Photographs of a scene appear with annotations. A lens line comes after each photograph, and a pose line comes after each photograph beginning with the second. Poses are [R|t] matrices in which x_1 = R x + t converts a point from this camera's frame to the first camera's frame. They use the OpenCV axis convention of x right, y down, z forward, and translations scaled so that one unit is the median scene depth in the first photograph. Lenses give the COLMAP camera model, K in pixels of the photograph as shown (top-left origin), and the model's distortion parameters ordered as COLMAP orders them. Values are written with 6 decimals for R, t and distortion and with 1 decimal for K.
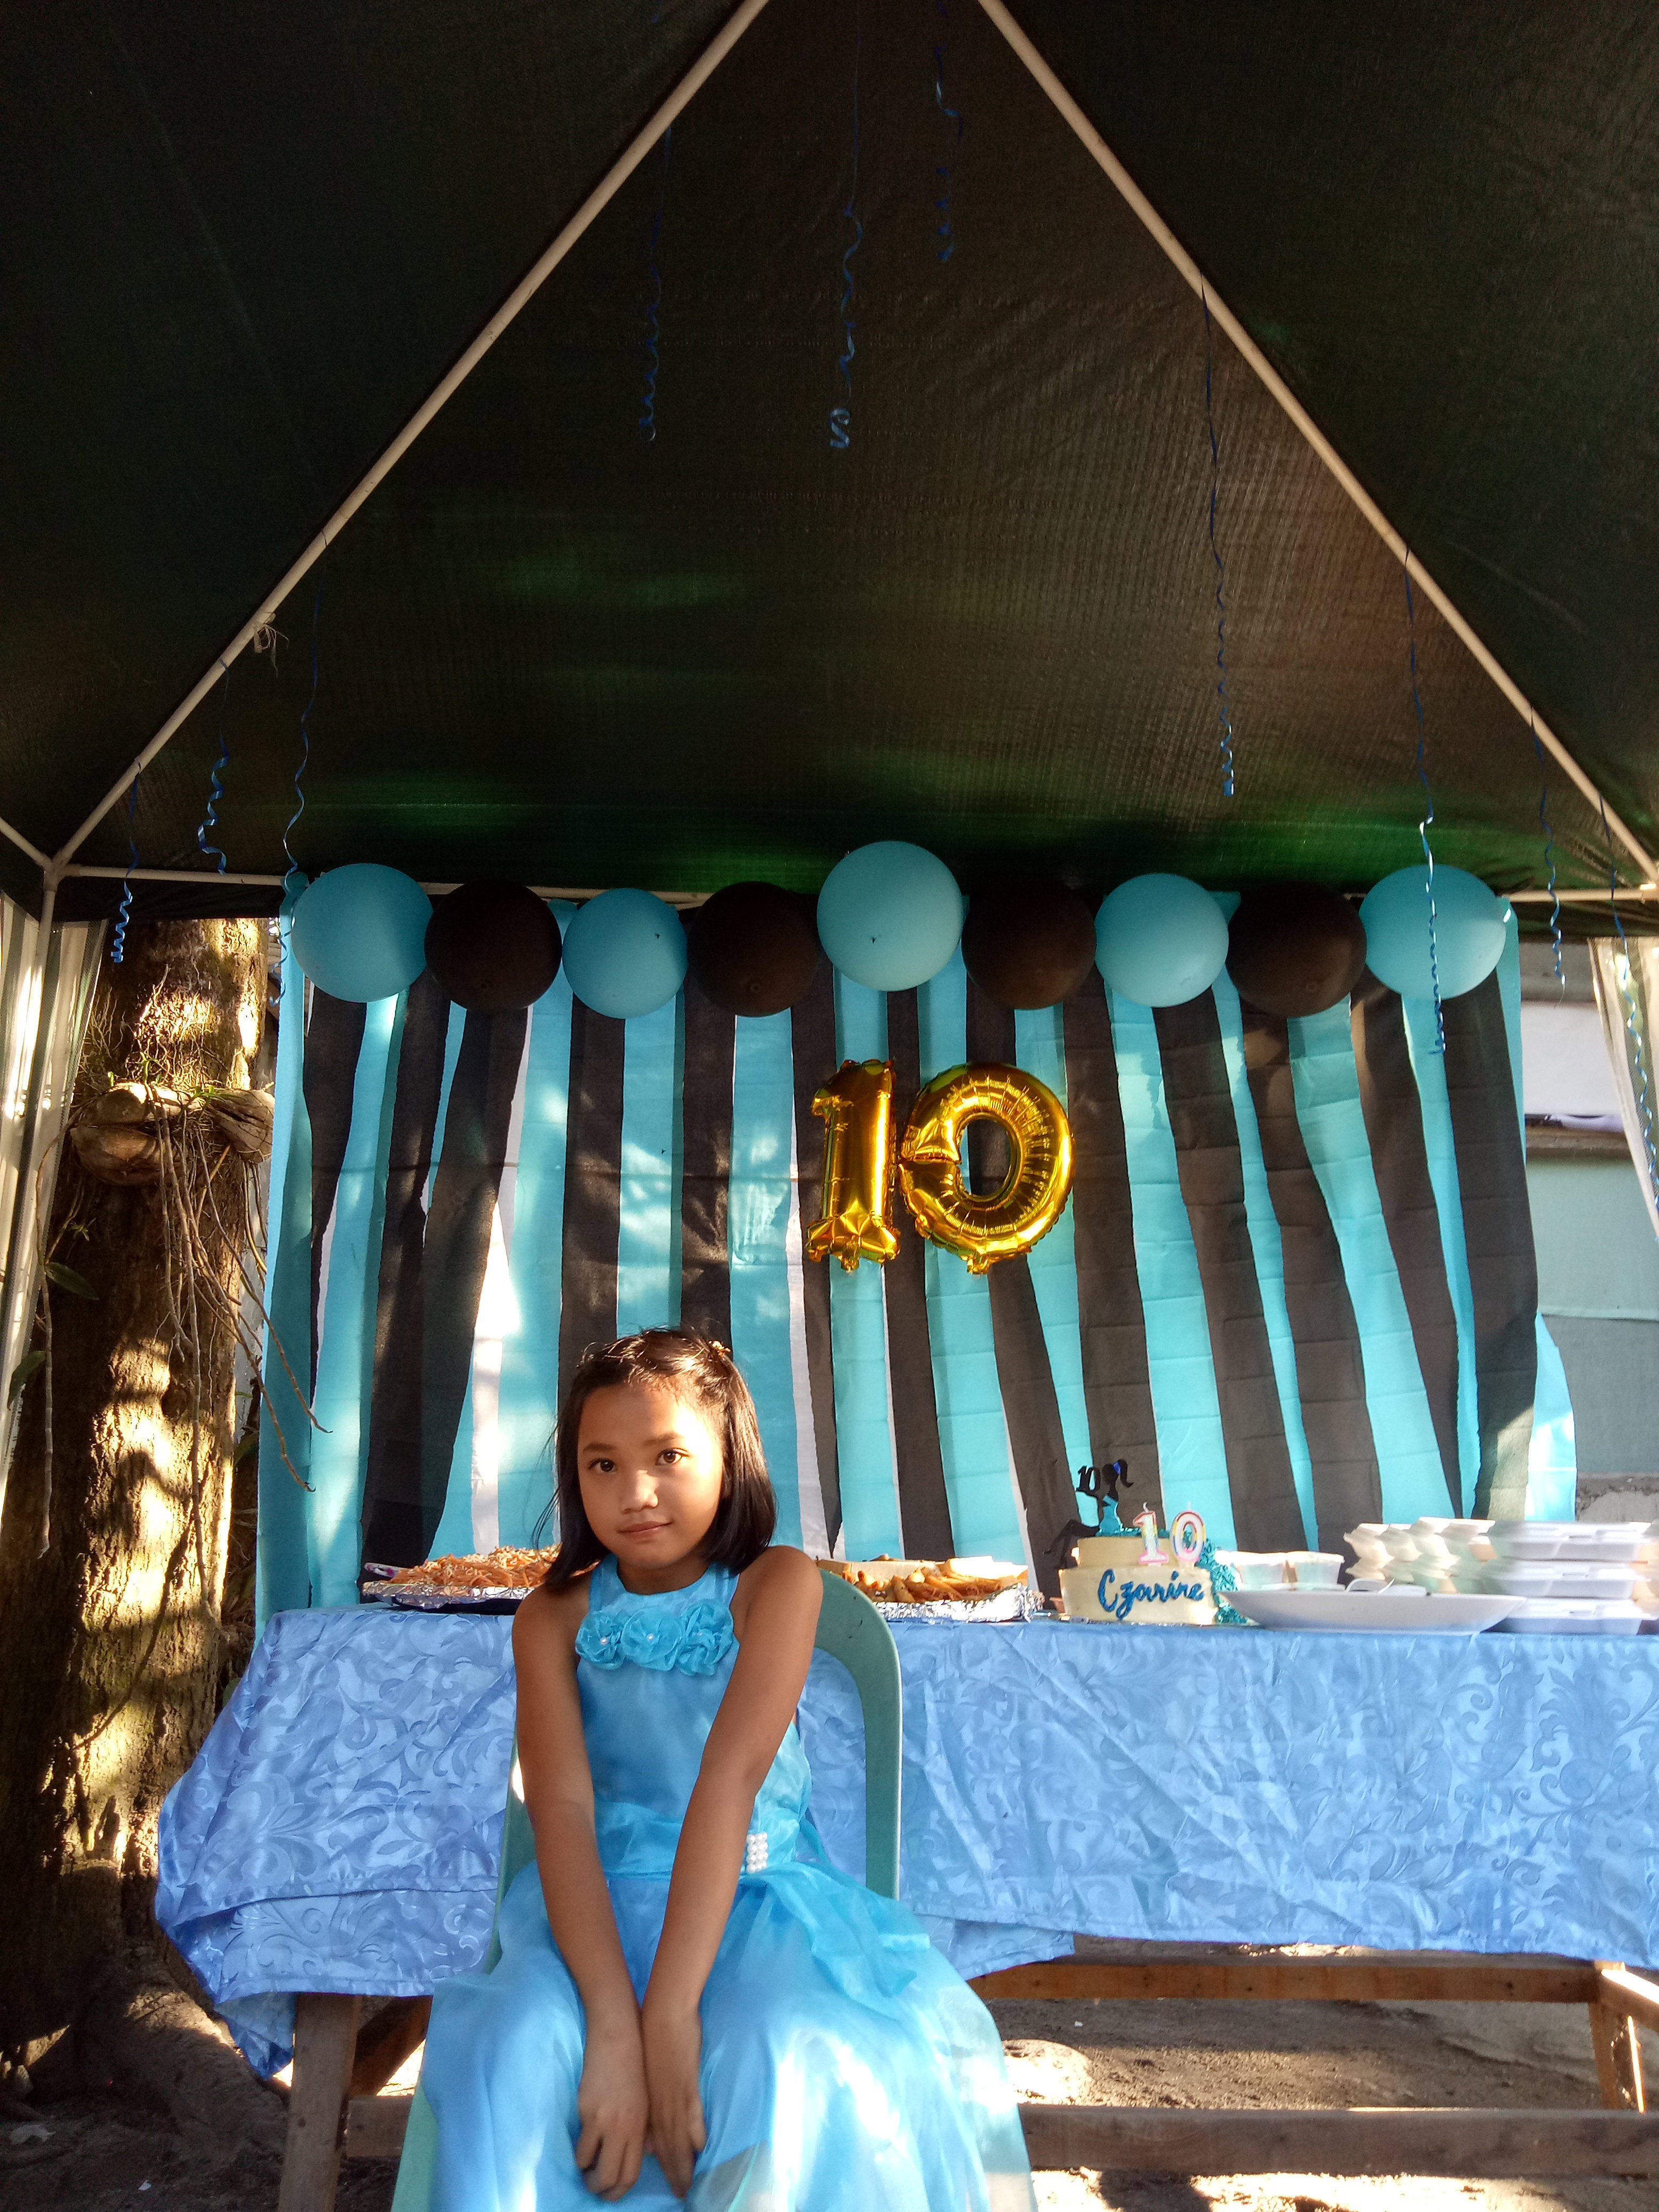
lens RADIAL K [[1663.4, 0, 822.8], [0, 1663.4, 1076.4], [0, 0, 1]] dist [0.013561, -0.002628]
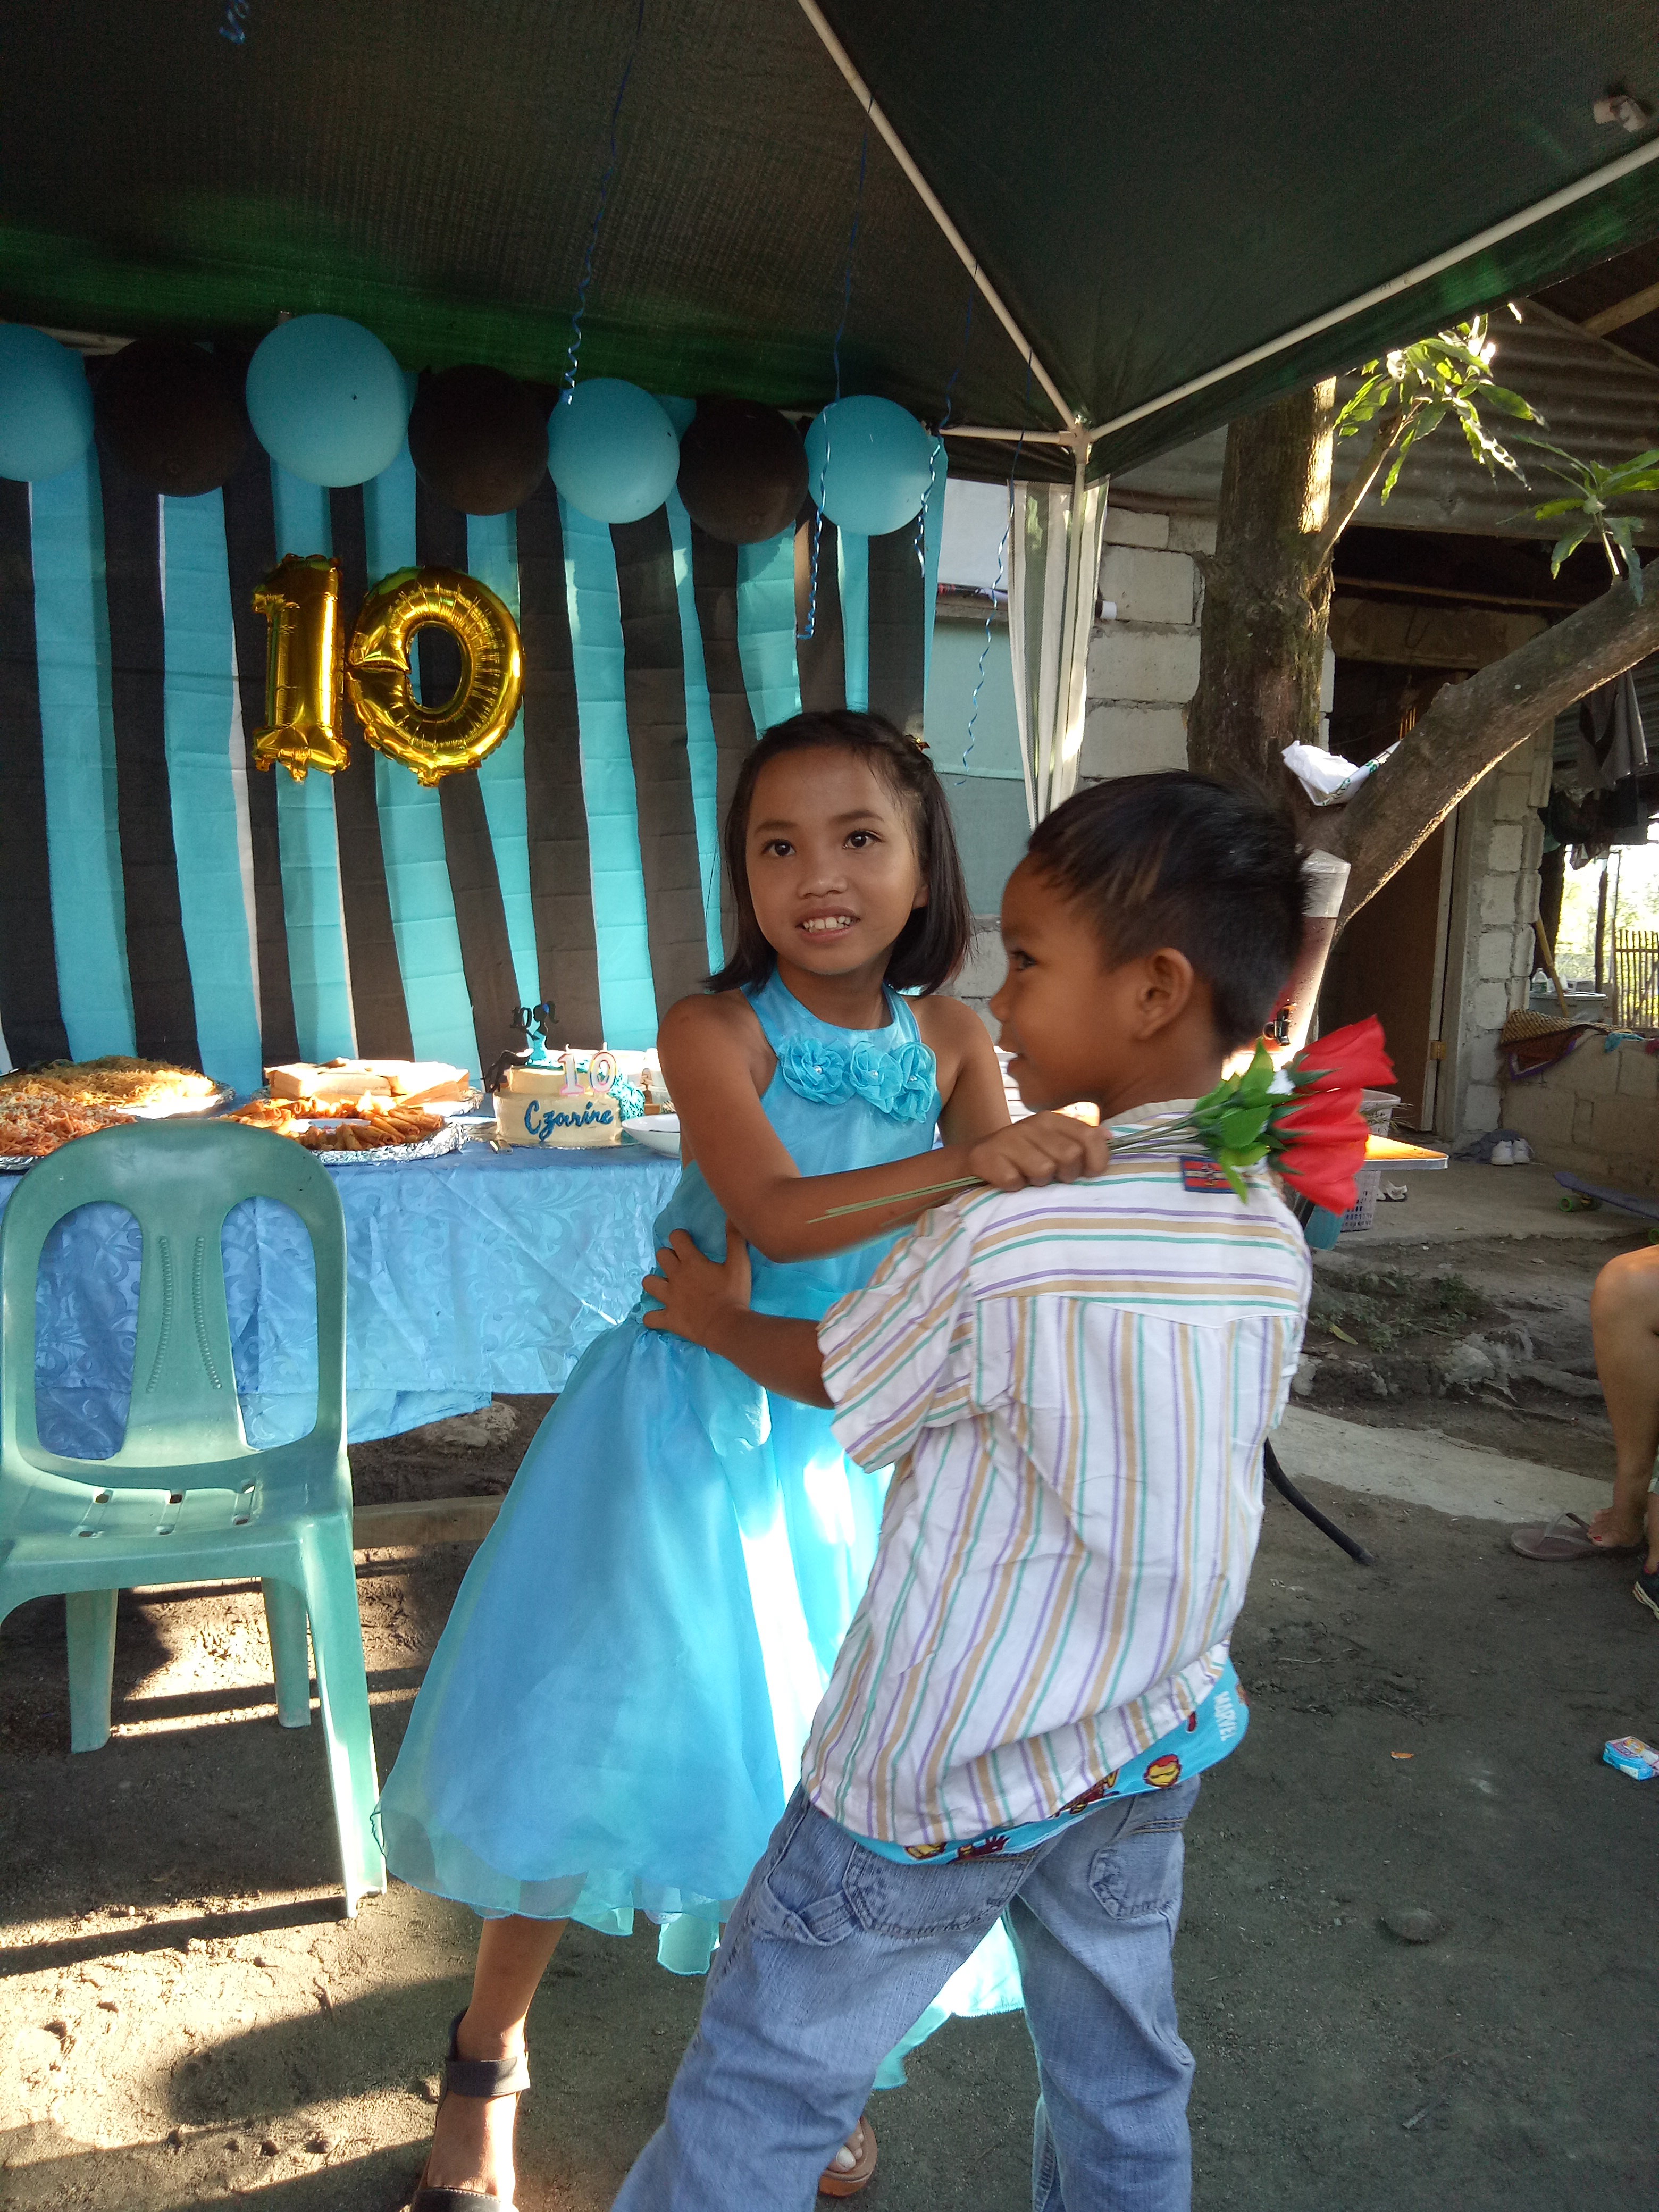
lens RADIAL K [[1663.4, 0, 841.2], [0, 1663.4, 1113.8], [0, 0, 1]] dist [0.013561, -0.002628]
pose [[0.950242, -0.033426, 0.309715, 0.012383], [-0.098081, 0.911557, 0.399304, -0.190932], [-0.295670, -0.409812, 0.862921, -0.091805]]
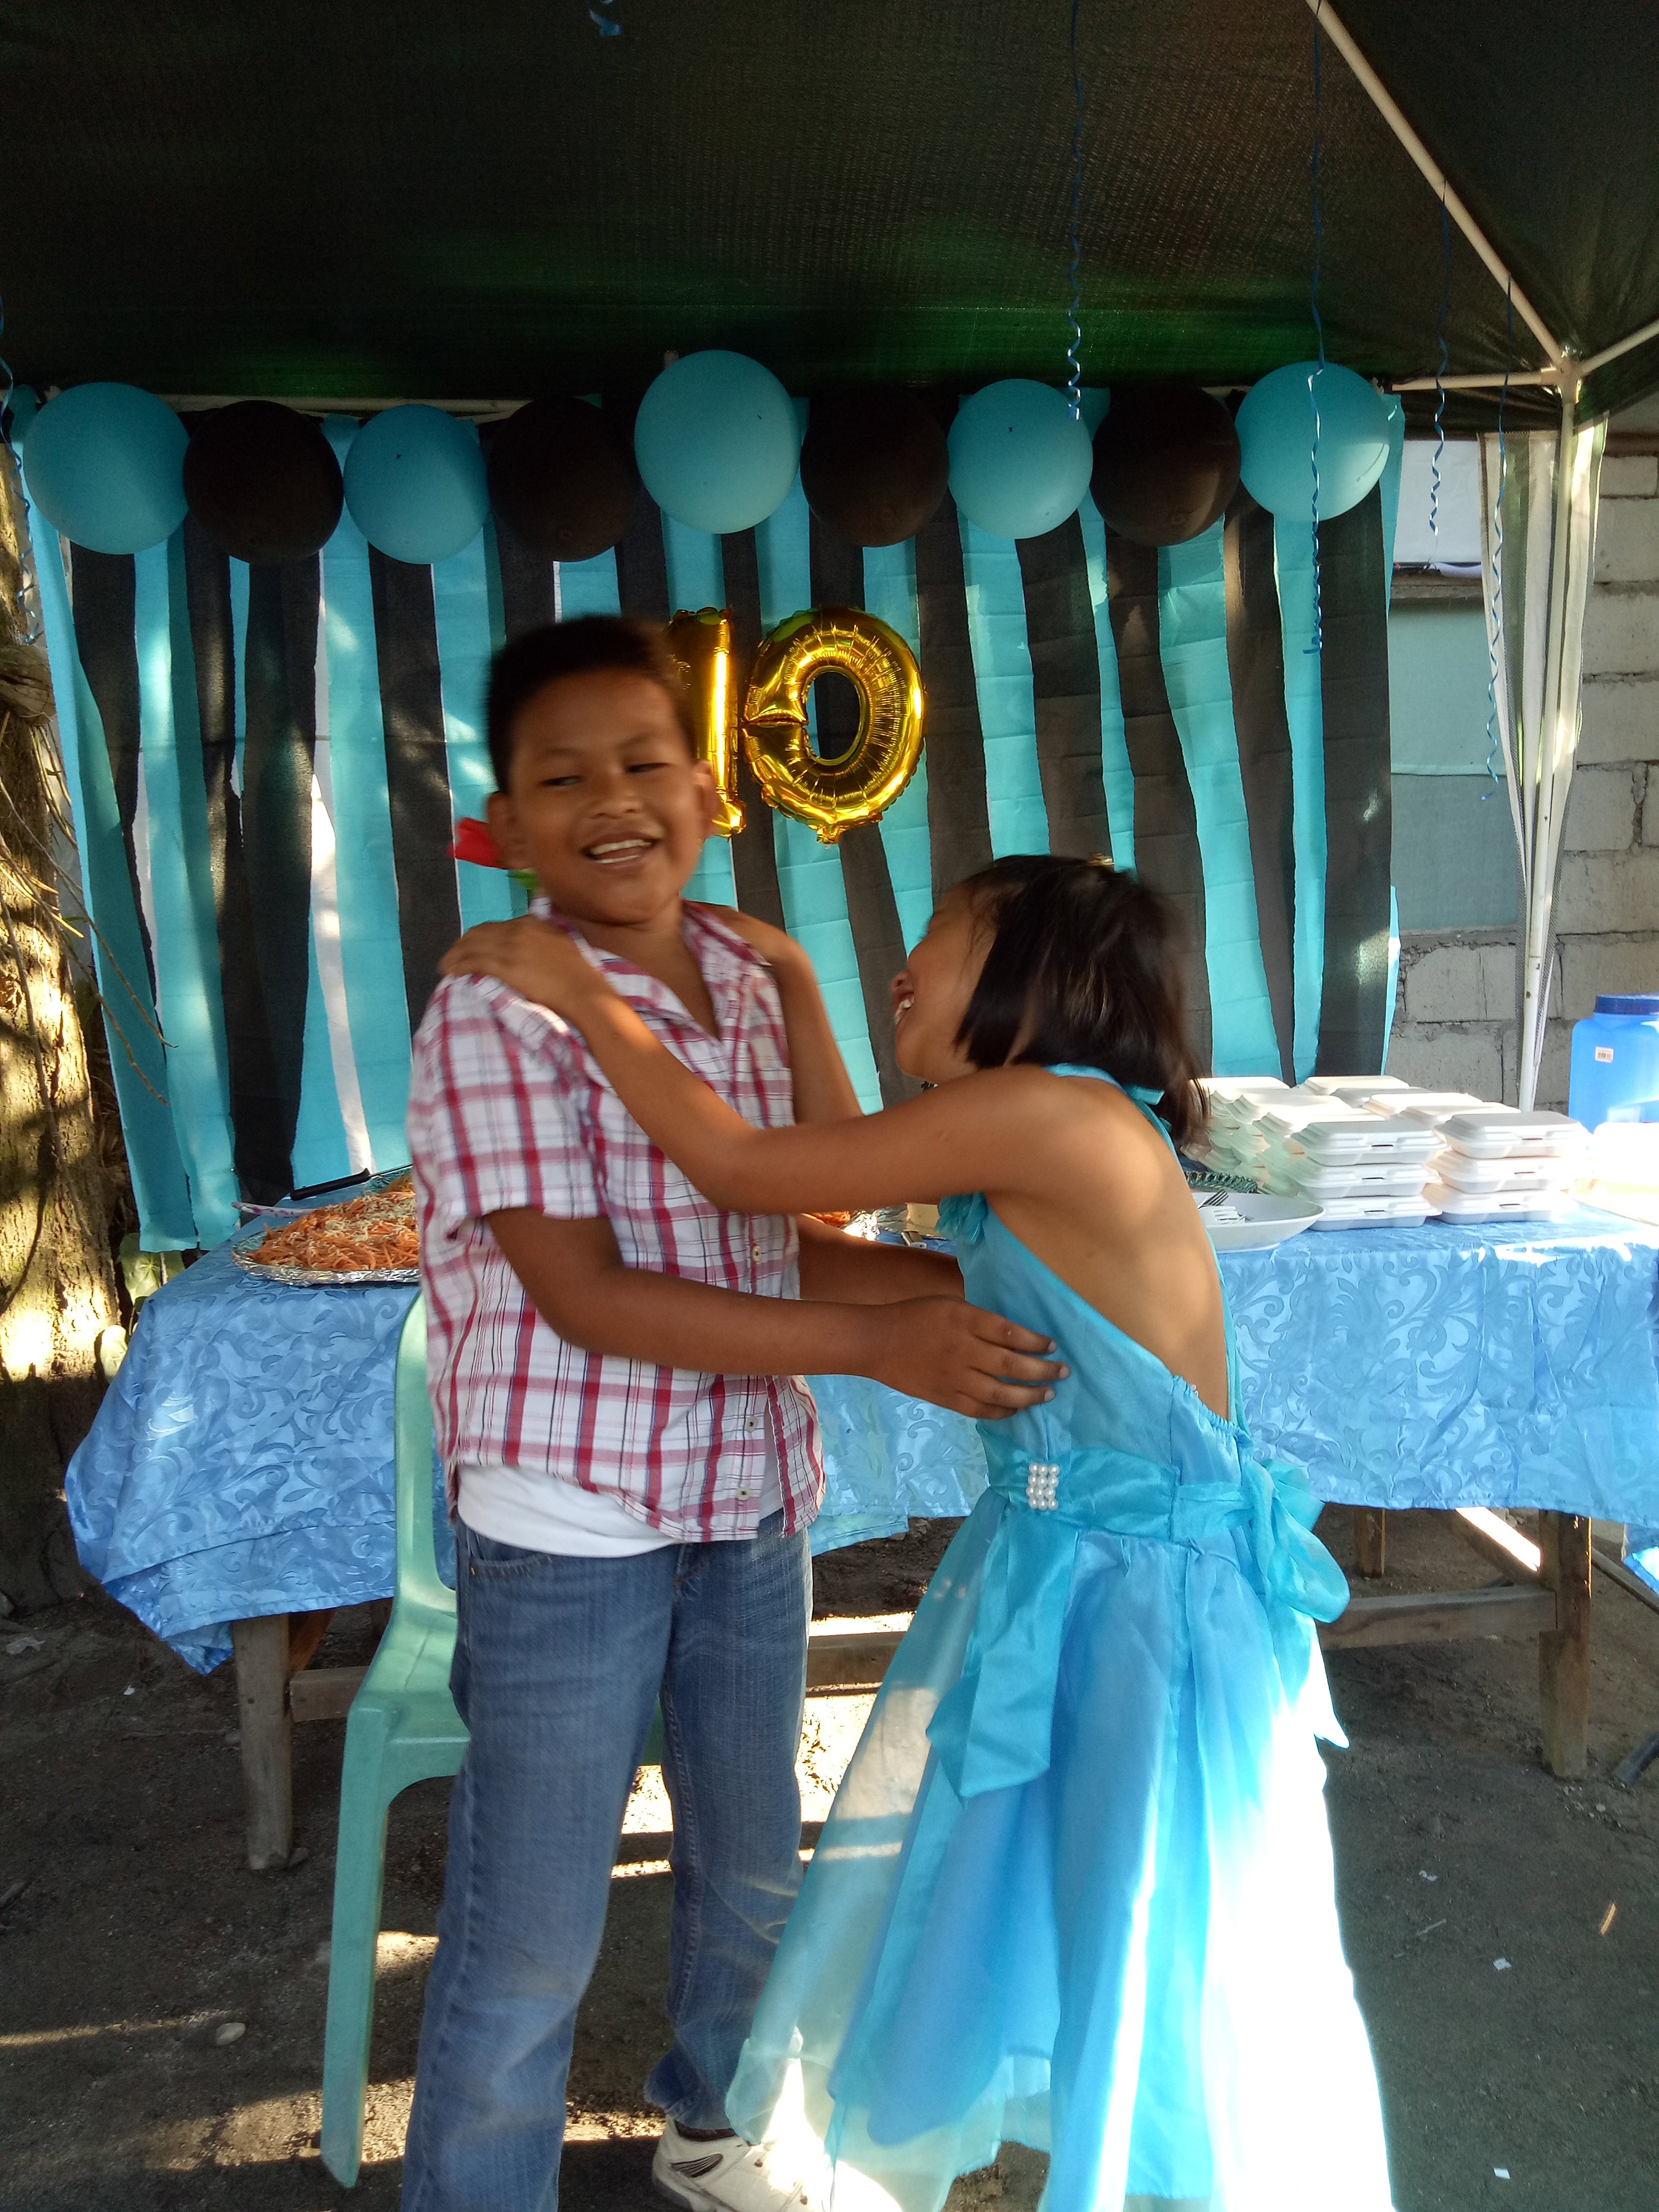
lens RADIAL K [[1663.4, 0, 837.7], [0, 1663.4, 1108.7], [0, 0, 1]] dist [0.013561, -0.002628]
pose [[0.996164, -0.054707, 0.068302, 0.031710], [0.022941, 0.916462, 0.399463, -0.174410], [-0.084450, -0.396364, 0.914201, 0.057695]]
